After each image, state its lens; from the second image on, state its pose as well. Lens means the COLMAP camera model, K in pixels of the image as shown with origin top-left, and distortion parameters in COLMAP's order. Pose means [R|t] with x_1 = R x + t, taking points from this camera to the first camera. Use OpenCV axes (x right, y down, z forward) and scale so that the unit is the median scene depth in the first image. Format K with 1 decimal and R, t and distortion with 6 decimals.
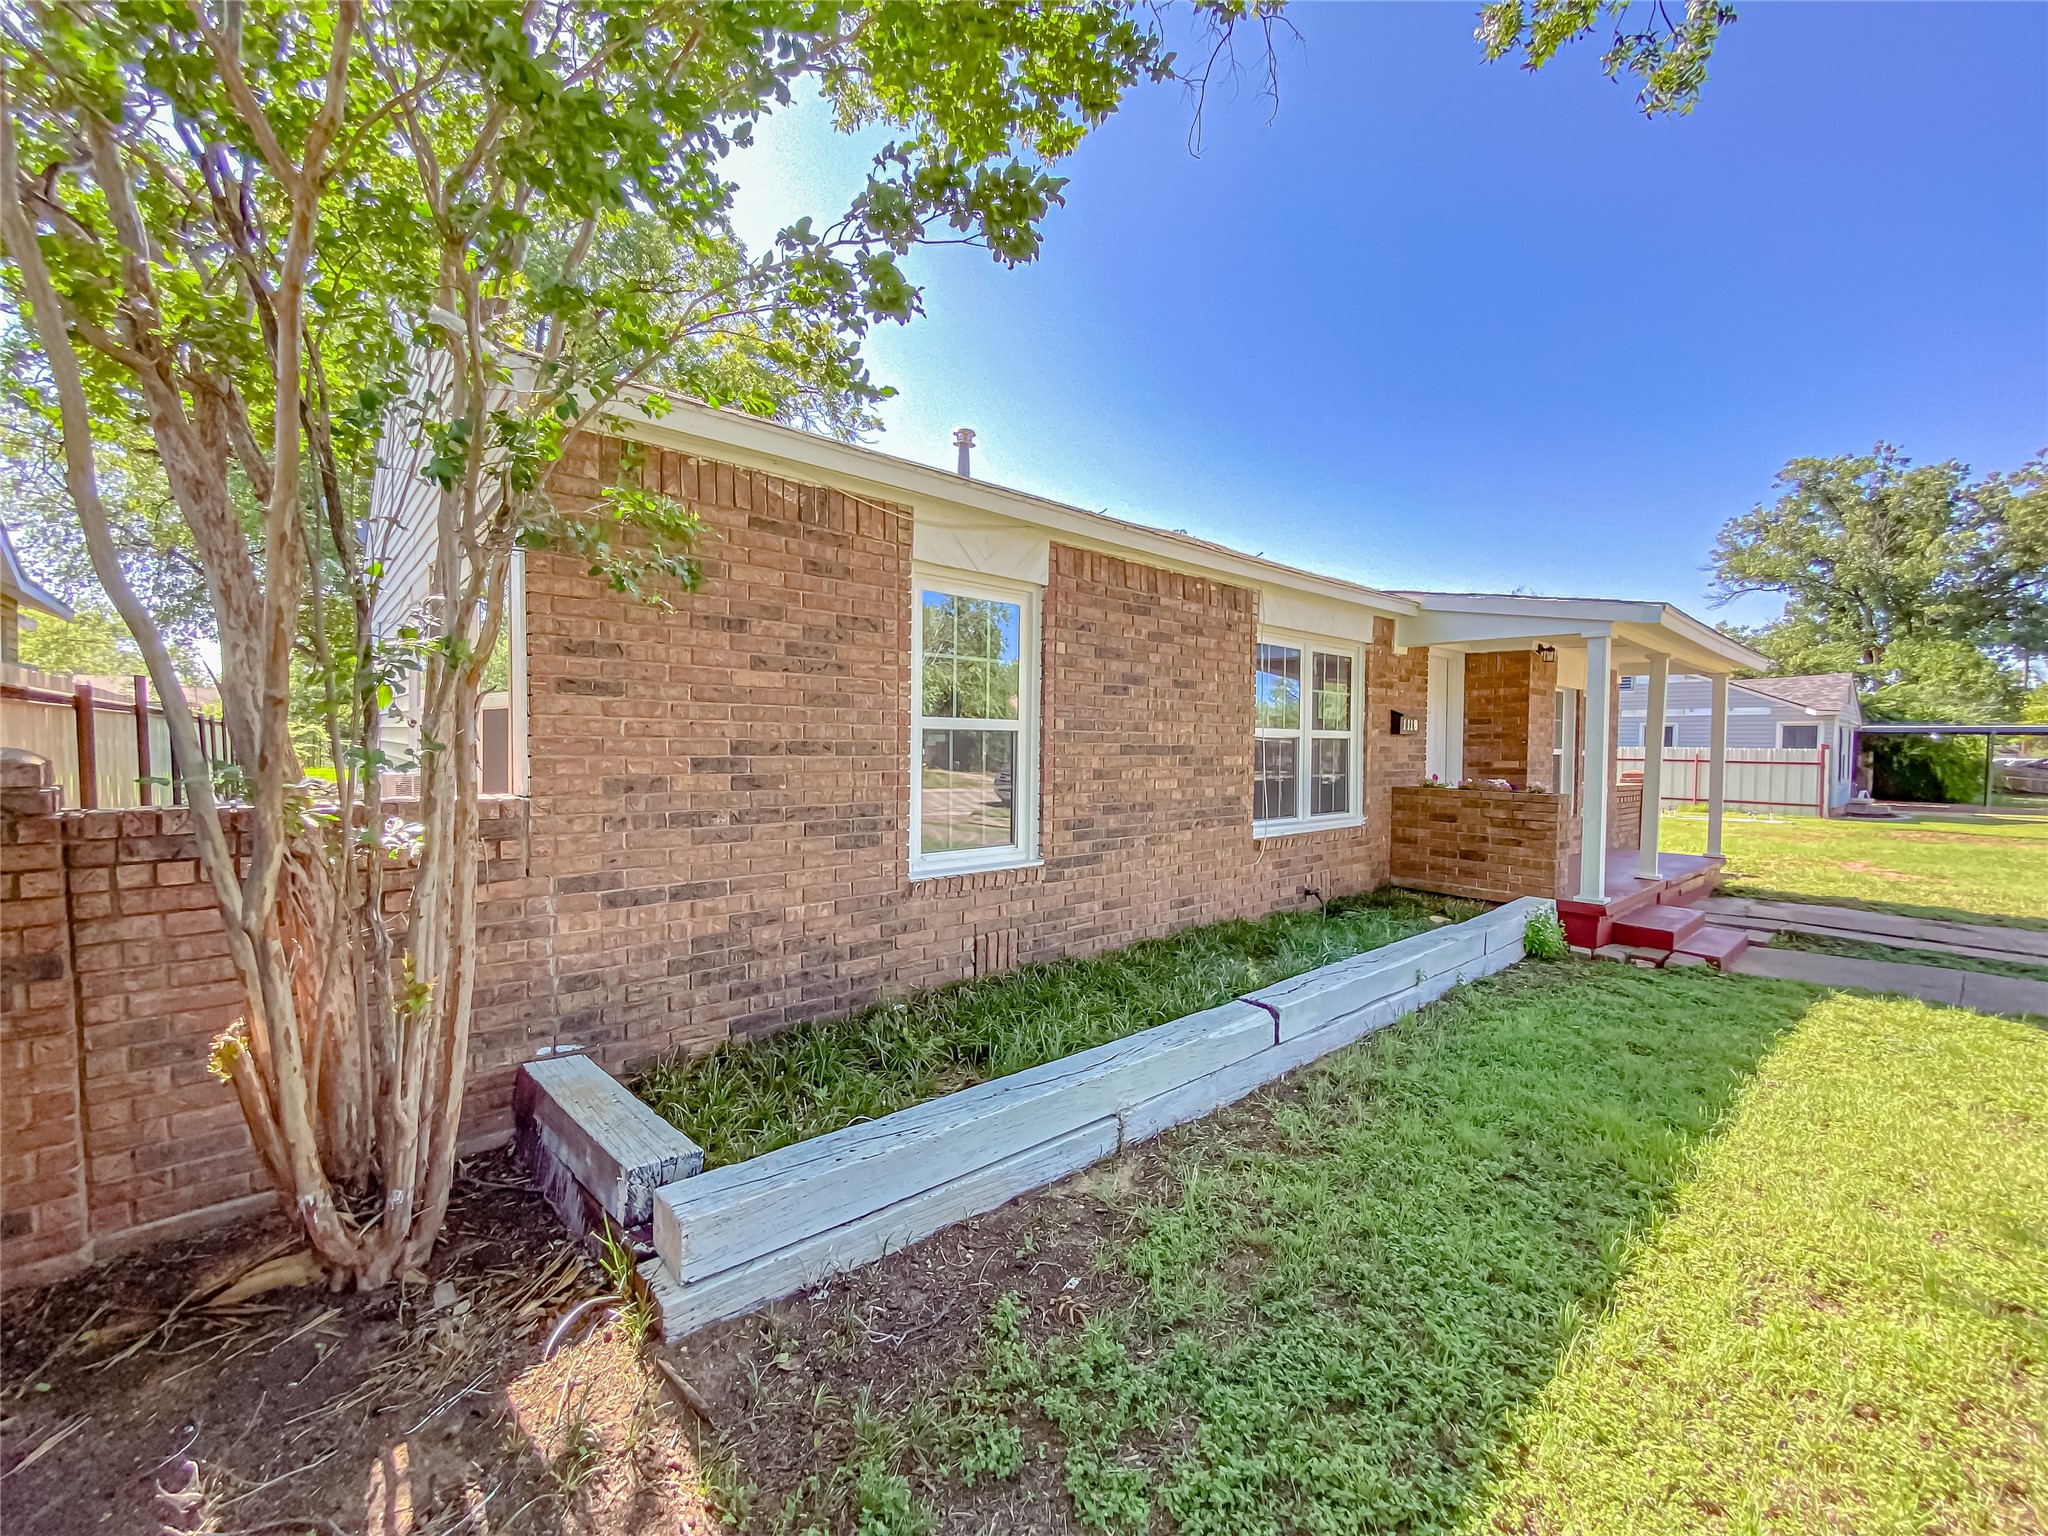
lens RADIAL K [[826.0, 0, 1024.0], [0, 826.0, 768.0], [0, 0, 1]] dist [0.058031, -0.000001]
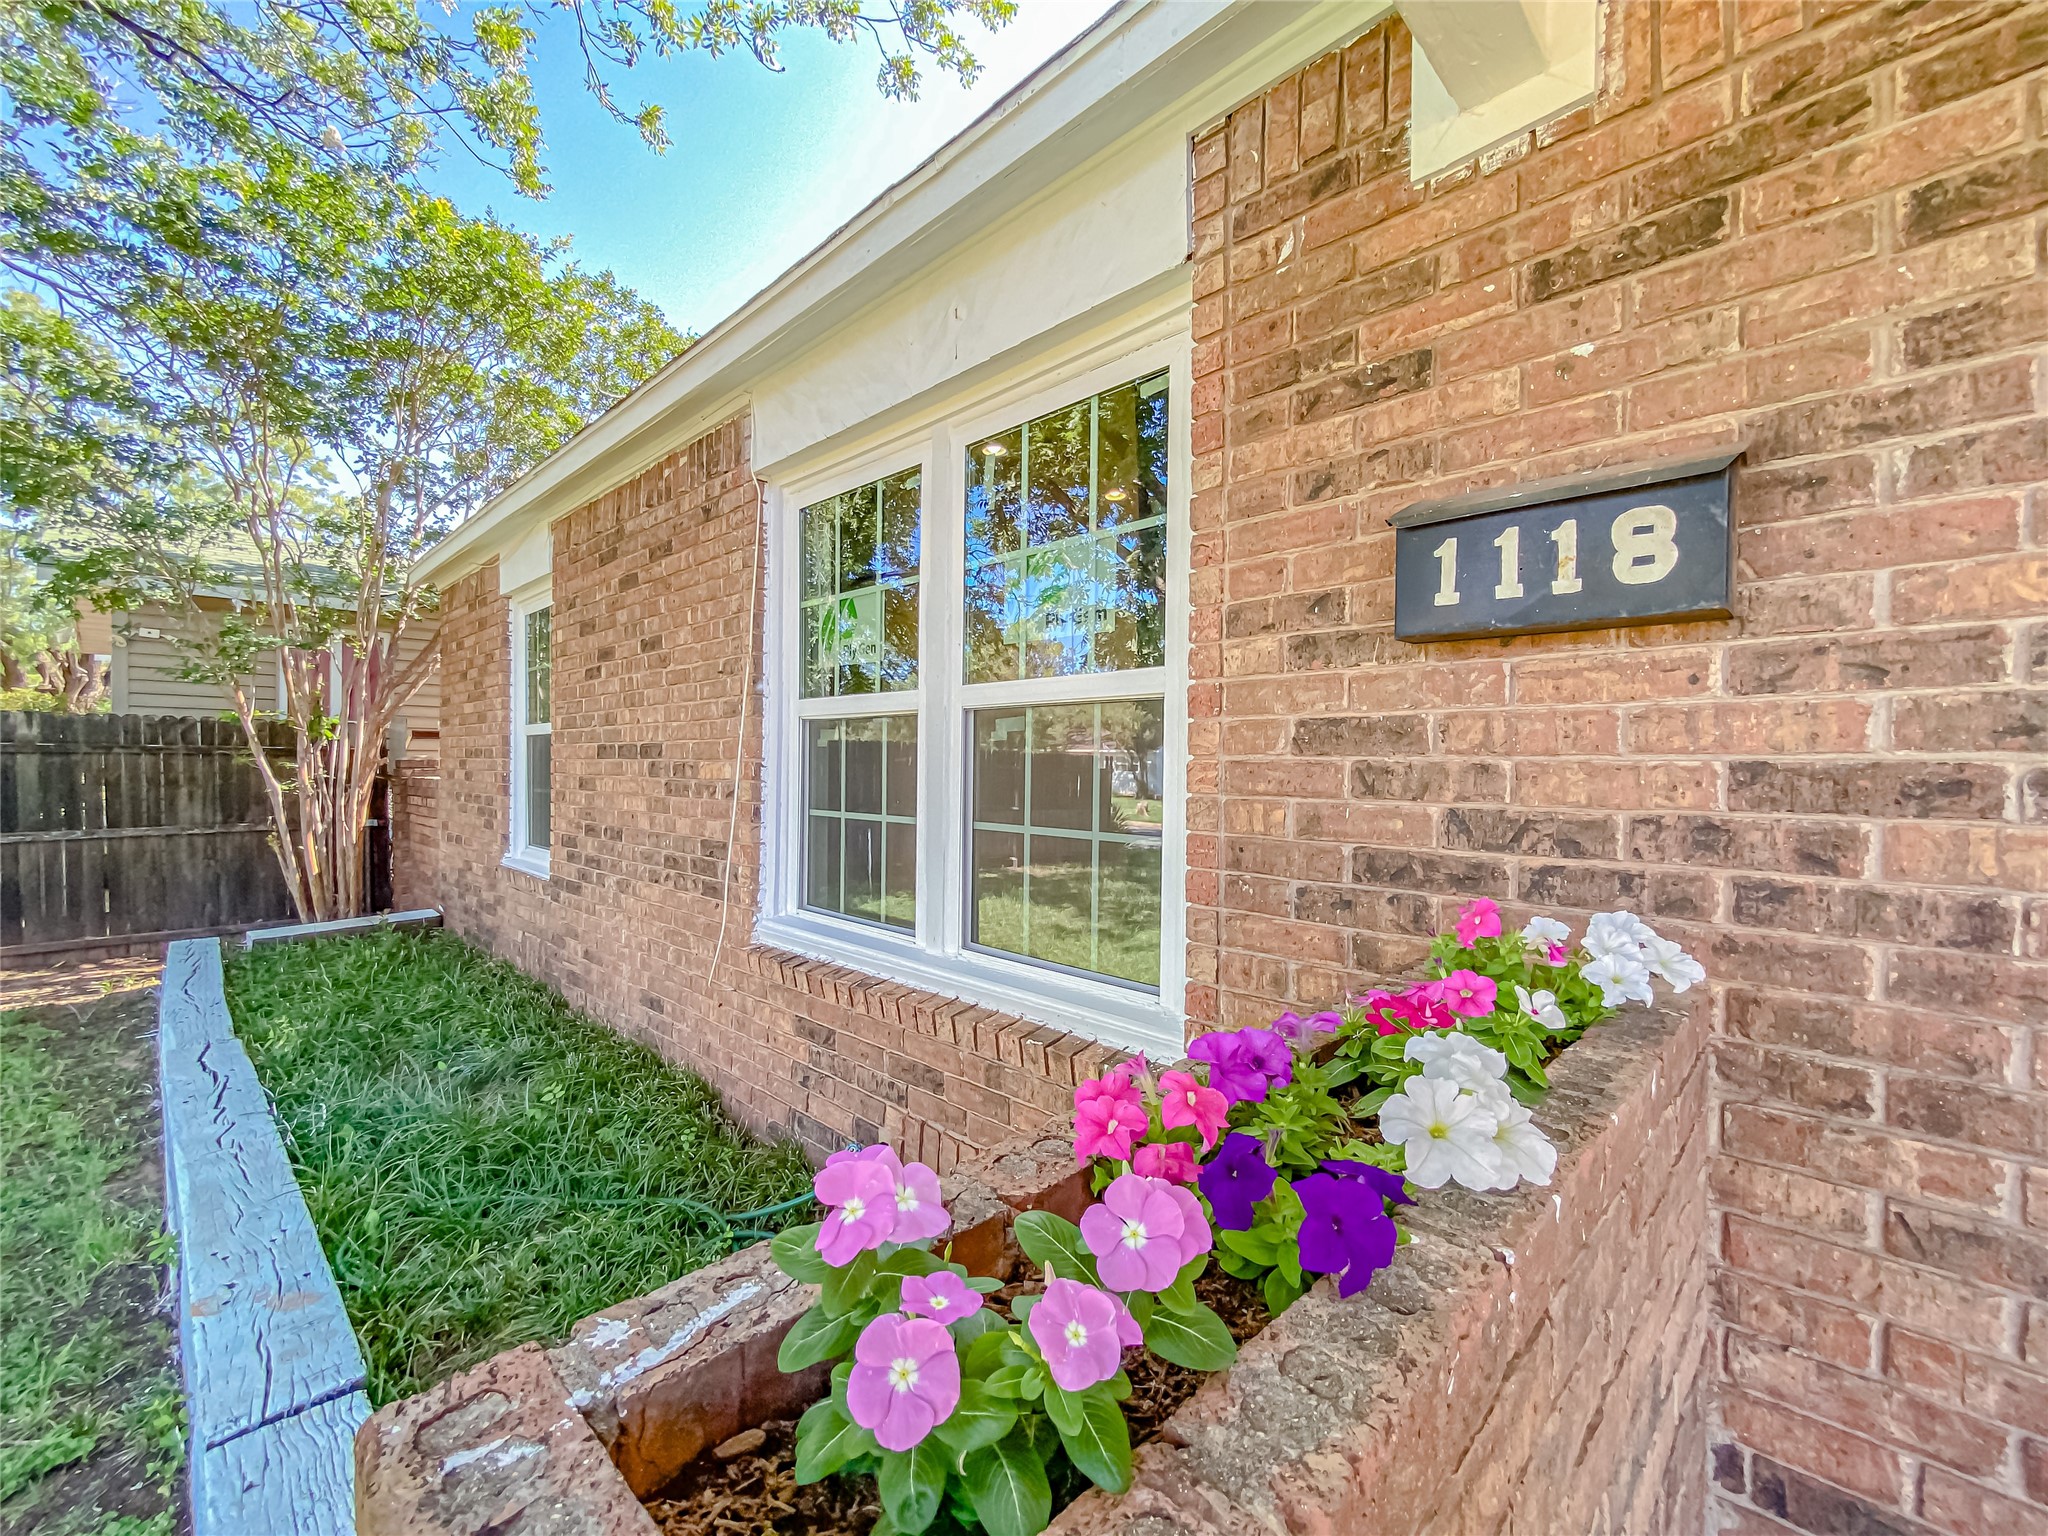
lens RADIAL K [[843.1, 0, 1024.0], [0, 843.1, 768.0], [0, 0, 1]] dist [0.003370, 0.000067]
pose [[0.060092, -0.005970, -0.998175, 1.163528], [-0.035742, 0.999328, -0.008128, -0.019127], [0.997553, 0.036166, 0.059838, 1.728324]]
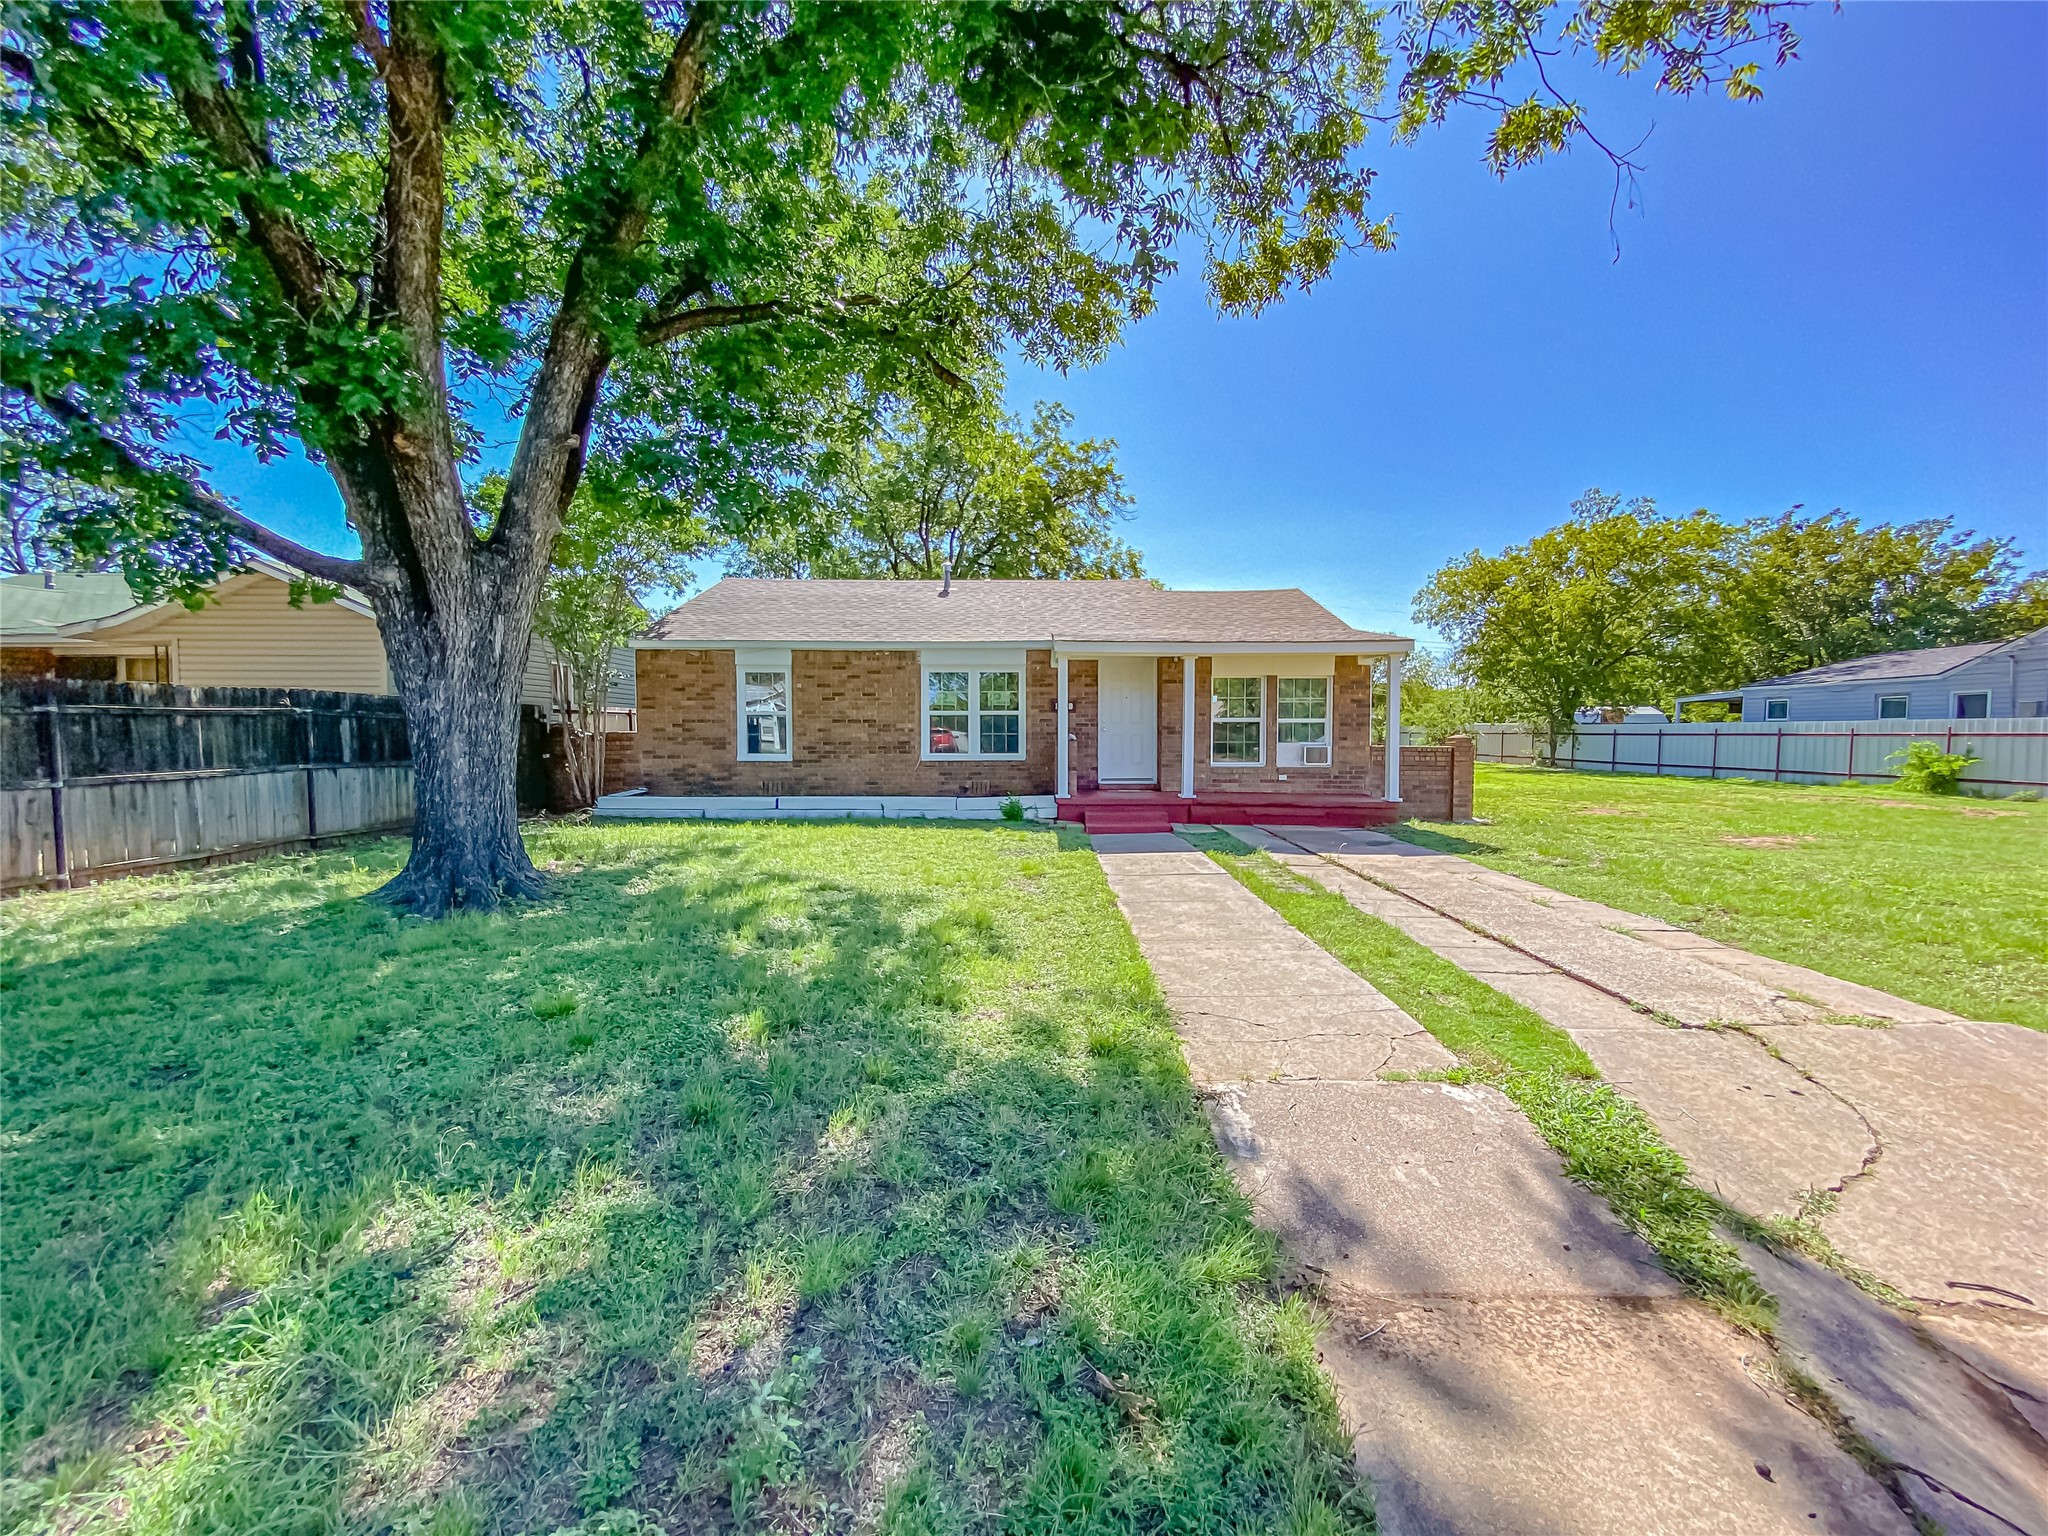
lens RADIAL K [[843.1, 0, 1024.0], [0, 843.1, 768.0], [0, 0, 1]] dist [0.003370, 0.000067]
pose [[0.743624, 0.017149, -0.668378, 3.102729], [-0.010401, 0.999847, 0.014082, 0.109815], [0.668517, -0.003520, 0.743689, -0.789879]]
